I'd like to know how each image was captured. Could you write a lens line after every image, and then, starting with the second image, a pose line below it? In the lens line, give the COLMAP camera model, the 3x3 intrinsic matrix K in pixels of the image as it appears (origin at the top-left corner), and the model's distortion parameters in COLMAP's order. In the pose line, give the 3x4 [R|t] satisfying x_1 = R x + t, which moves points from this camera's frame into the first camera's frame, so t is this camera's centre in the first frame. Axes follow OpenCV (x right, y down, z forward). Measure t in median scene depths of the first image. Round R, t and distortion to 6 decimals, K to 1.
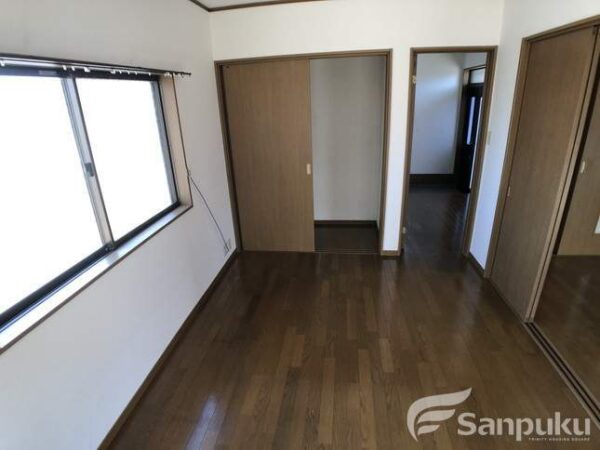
lens RADIAL K [[325.9, 0, 298.7], [0, 325.9, 222.5], [0, 0, 1]] dist [-0.080993, 0.013647]
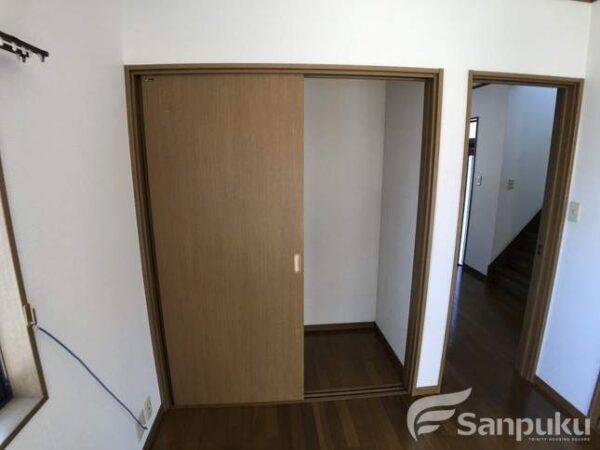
lens RADIAL K [[325.9, 0, 300.9], [0, 325.9, 225.4], [0, 0, 1]] dist [-0.080993, 0.013647]
pose [[0.973115, -0.006875, 0.230216, -0.088936], [0.043486, 0.987061, -0.154333, -0.133693], [-0.226176, 0.160195, 0.960823, 0.415473]]
